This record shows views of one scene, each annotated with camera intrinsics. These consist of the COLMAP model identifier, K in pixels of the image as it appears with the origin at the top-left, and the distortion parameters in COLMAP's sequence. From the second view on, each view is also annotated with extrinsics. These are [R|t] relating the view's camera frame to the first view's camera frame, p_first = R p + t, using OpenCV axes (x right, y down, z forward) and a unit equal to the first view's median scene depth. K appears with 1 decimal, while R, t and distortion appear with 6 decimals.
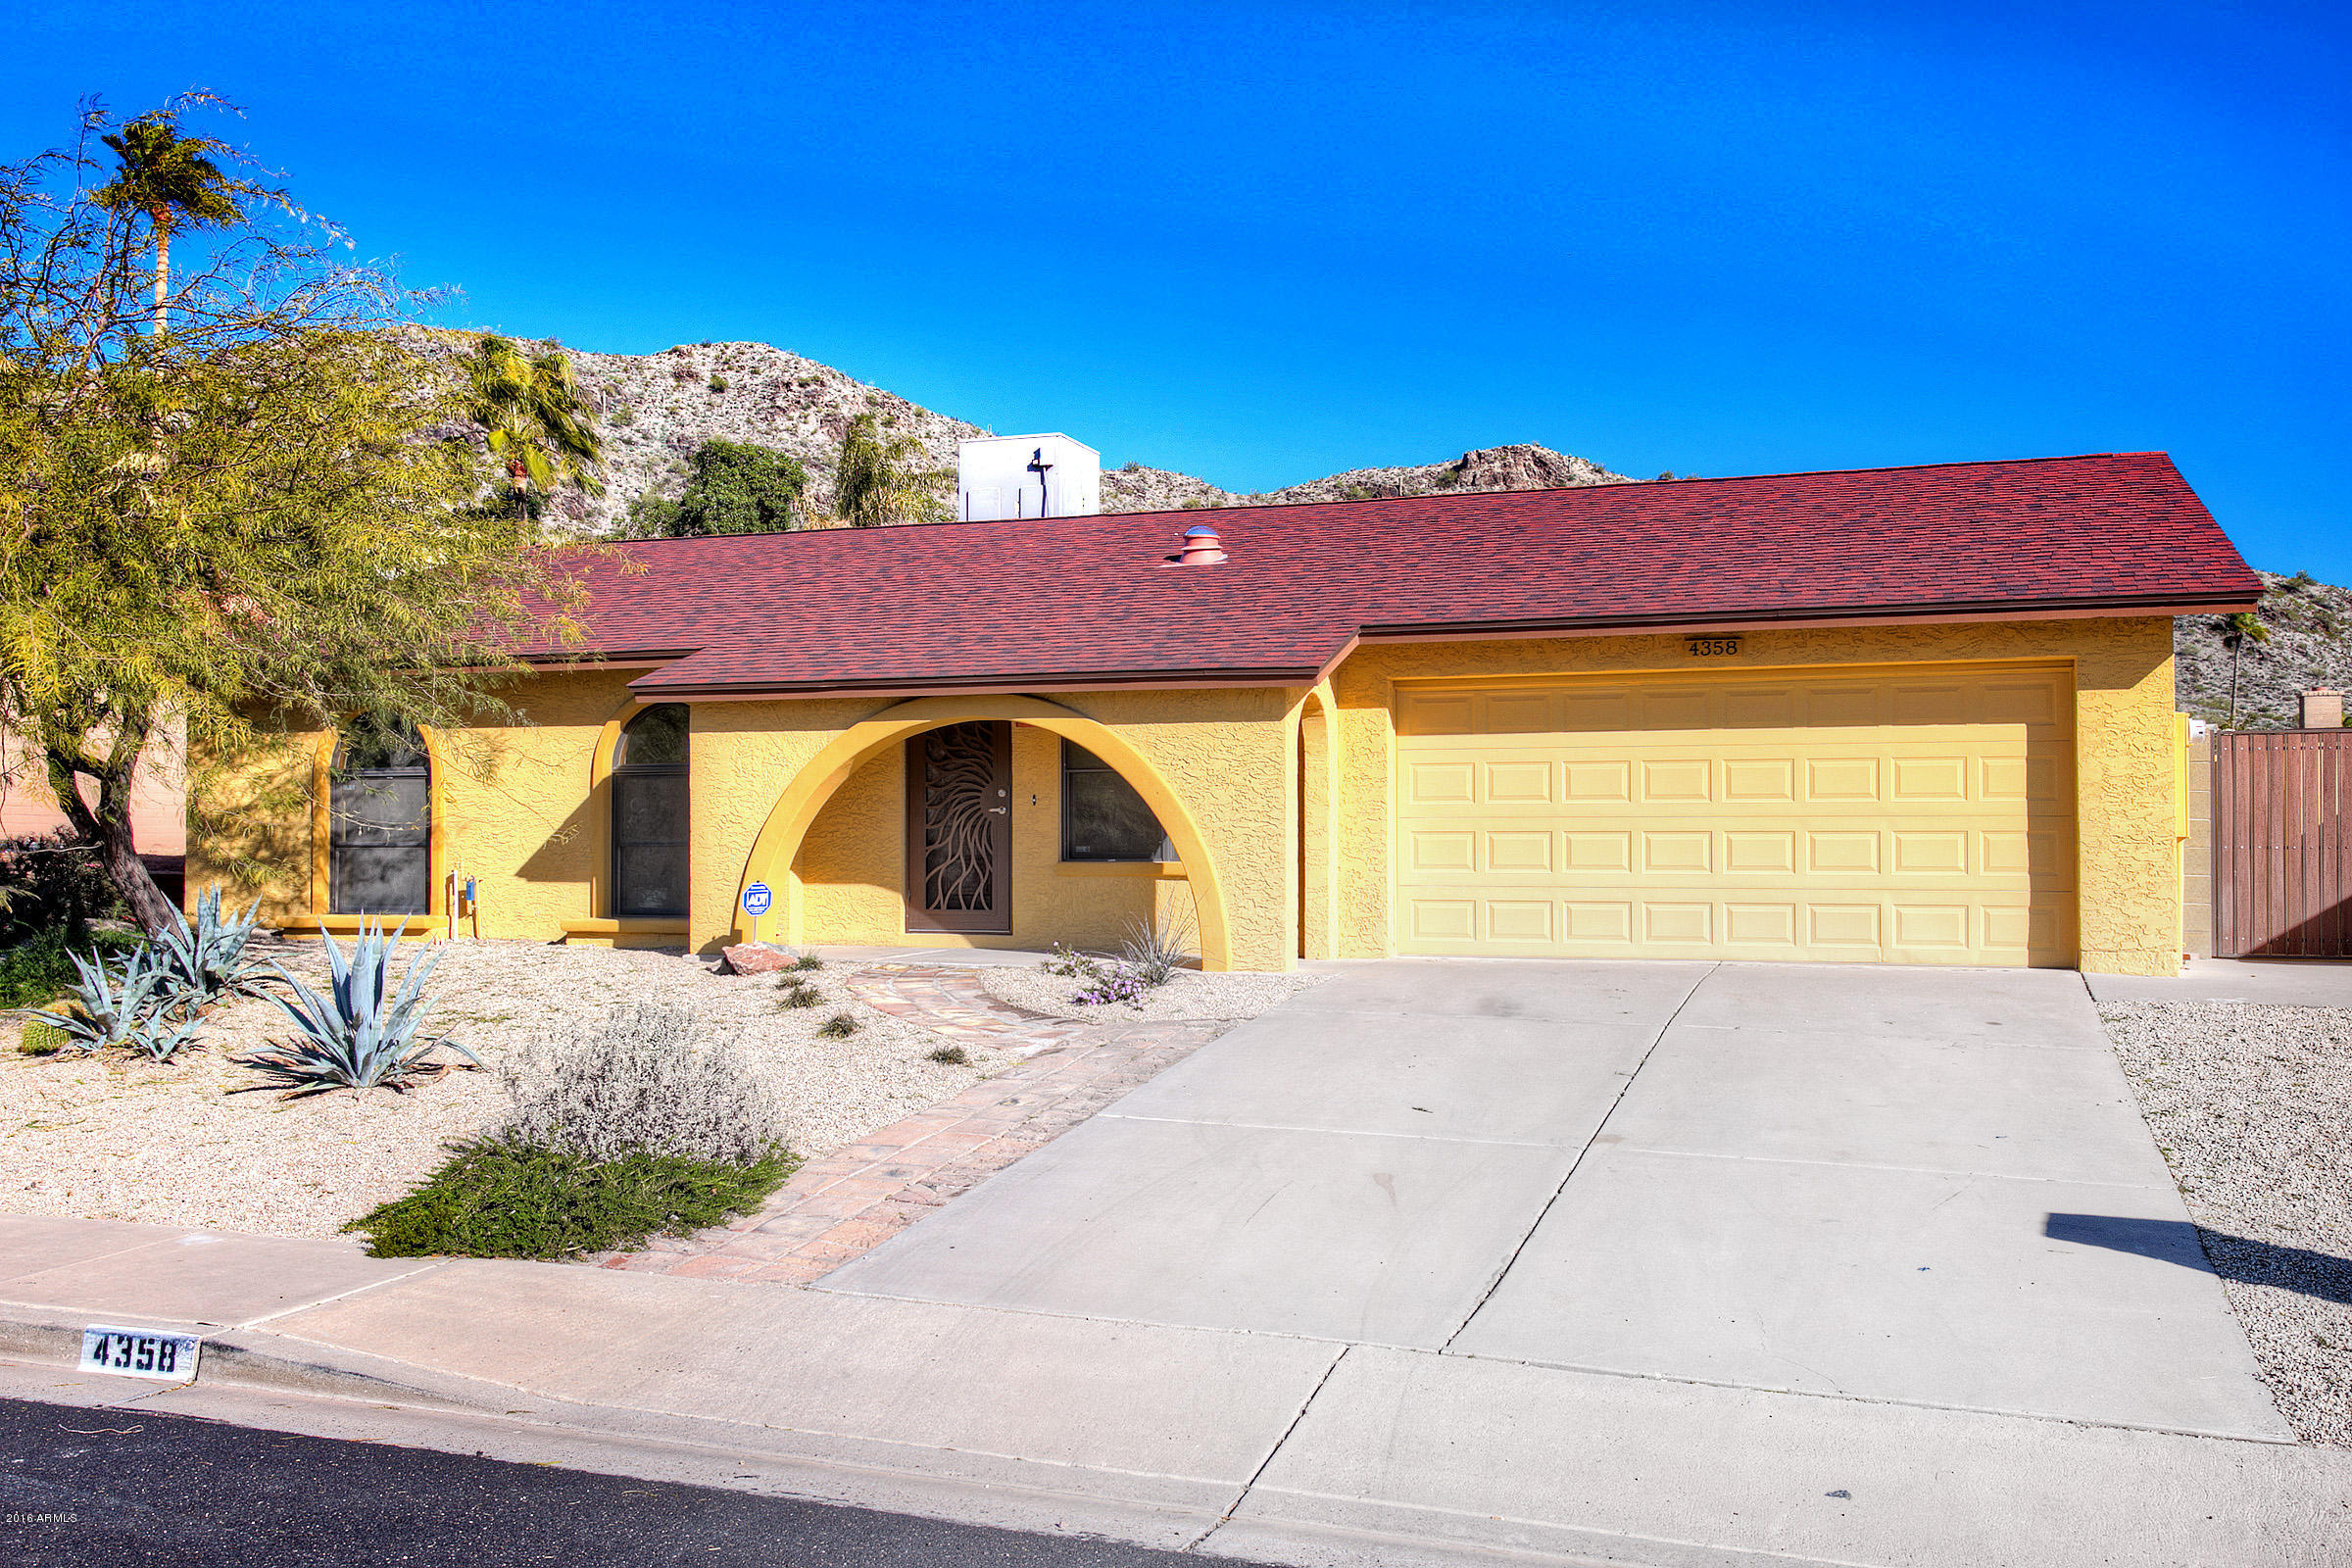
lens RADIAL K [[2174.1, 0, 1176.0], [0, 2174.1, 784.0], [0, 0, 1]] dist [0.004620, -0.003023]
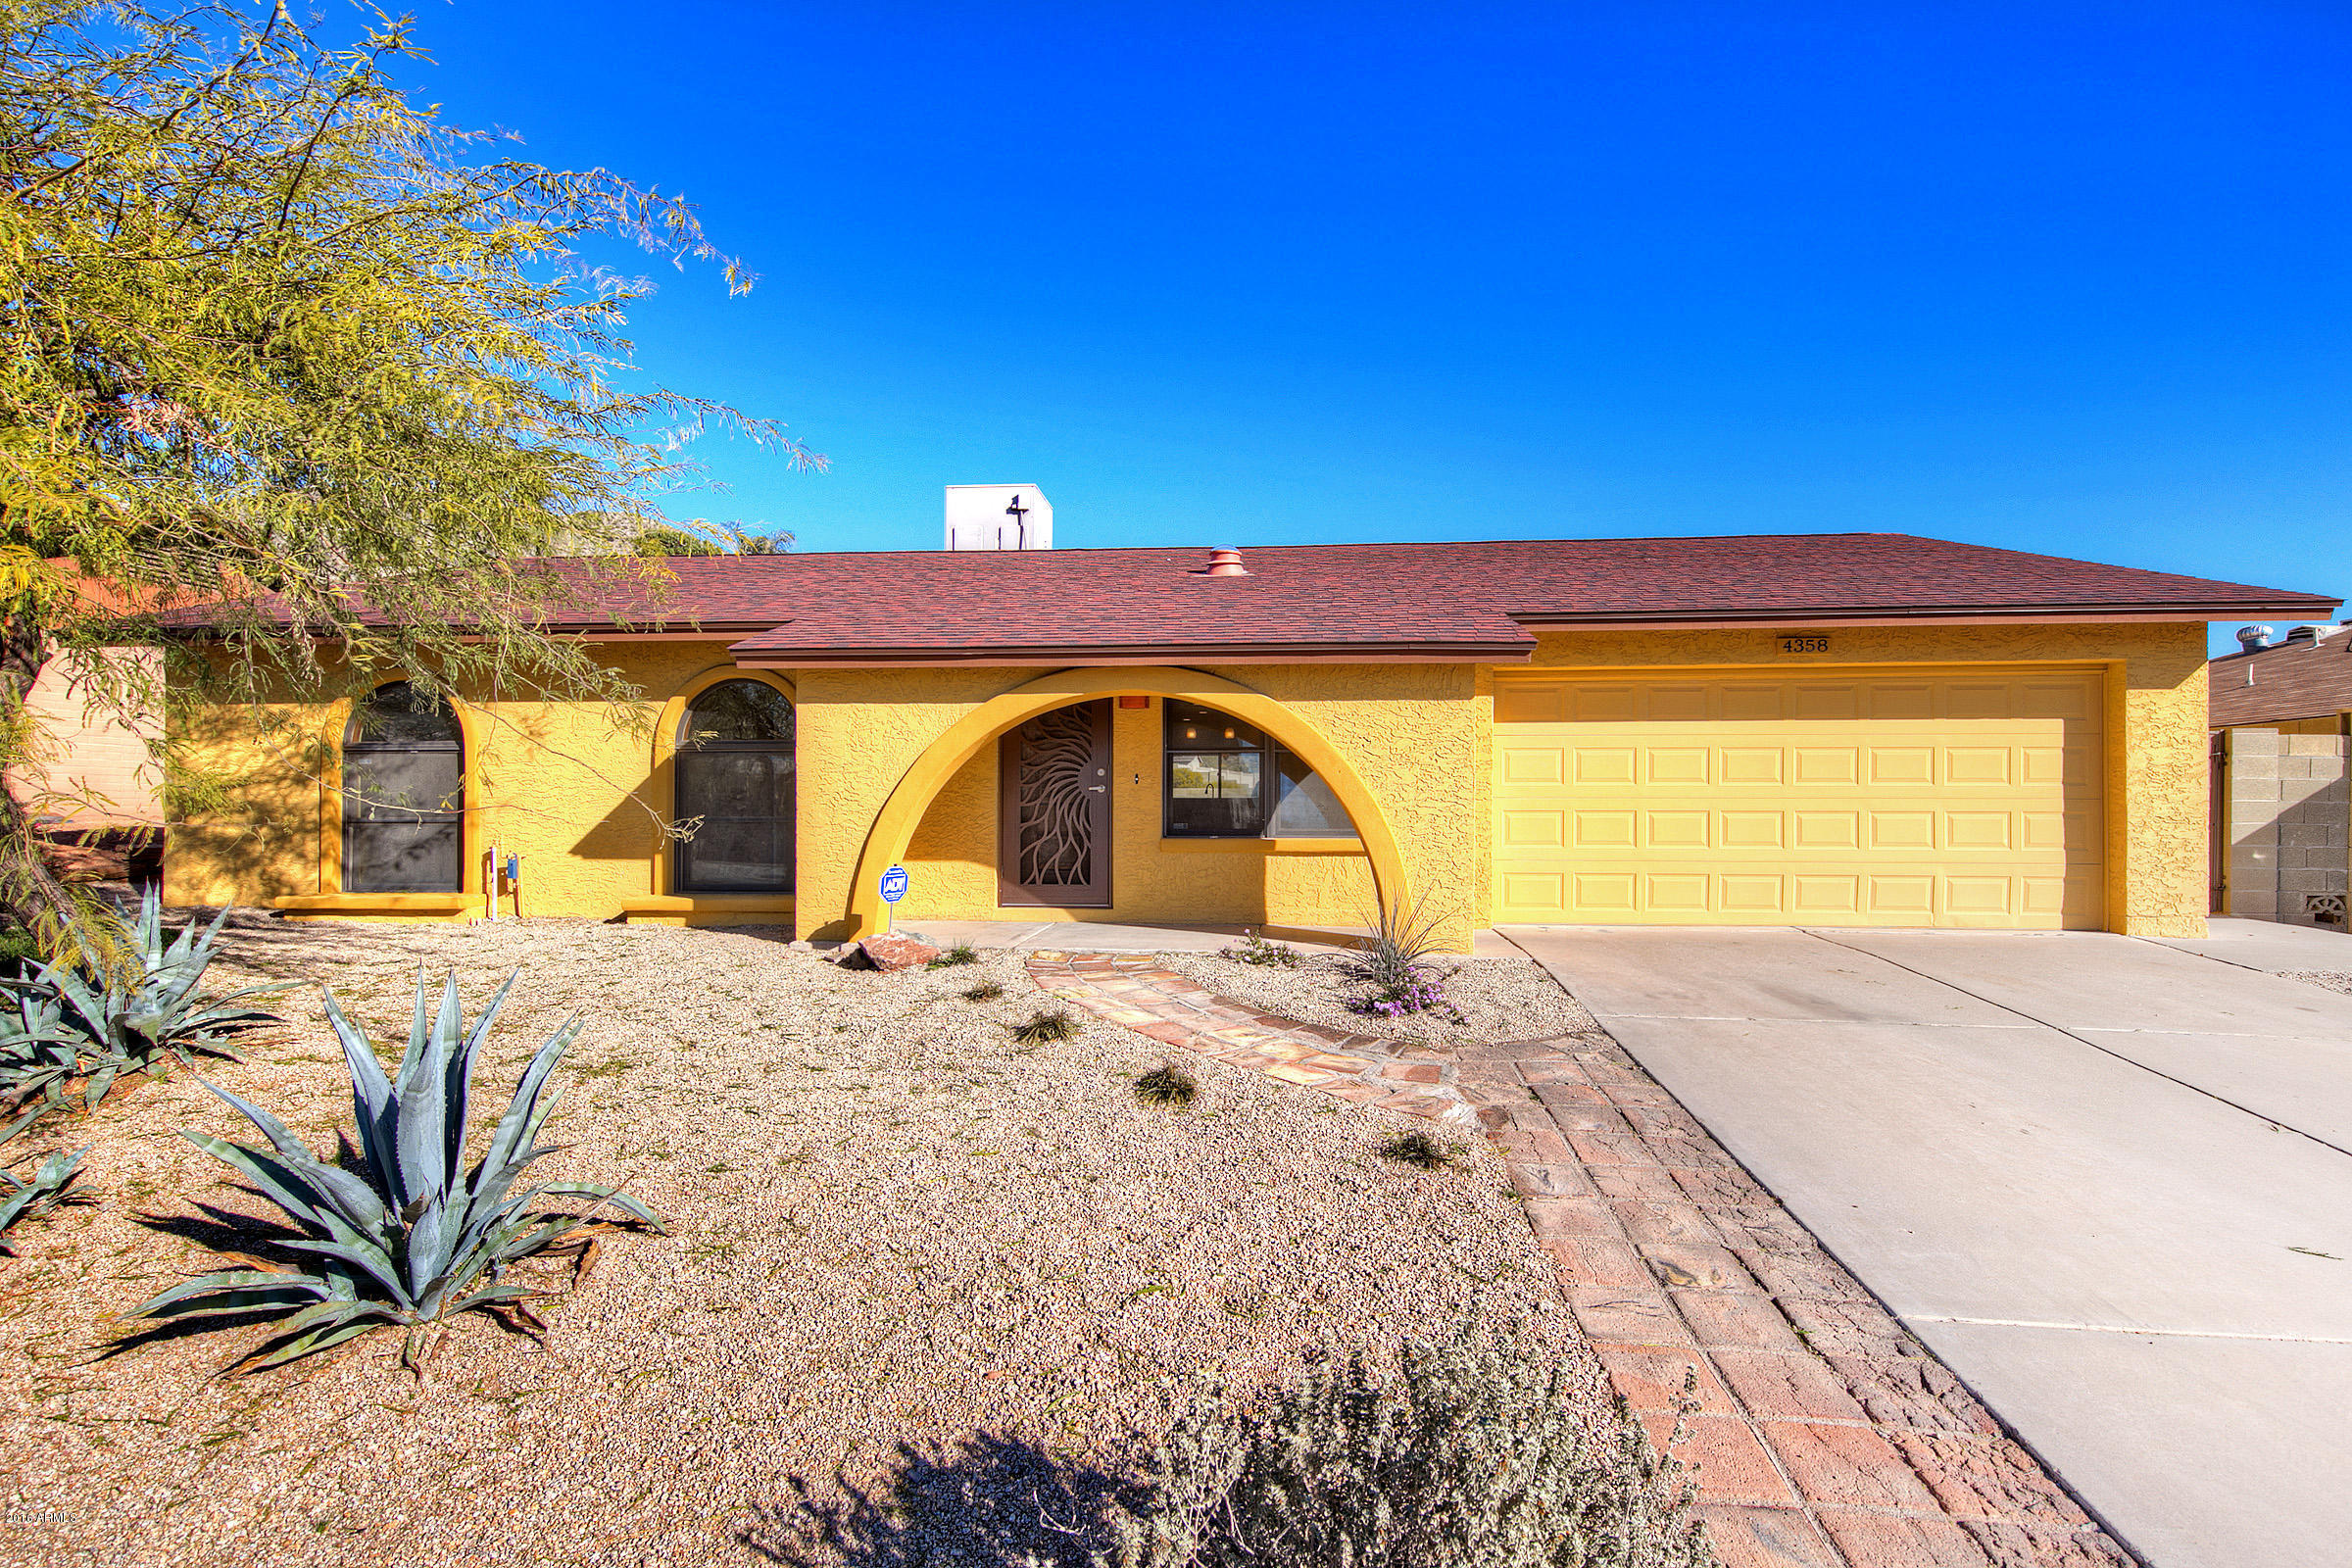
lens RADIAL K [[1107.3, 0, 1176.0], [0, 1107.3, 784.0], [0, 0, 1]] dist [0.016993, -0.012481]
pose [[0.962463, 0.007409, 0.271311, -0.198100], [-0.009009, 0.999949, 0.004653, 0.007442], [-0.271263, -0.006922, 0.962480, 0.503314]]
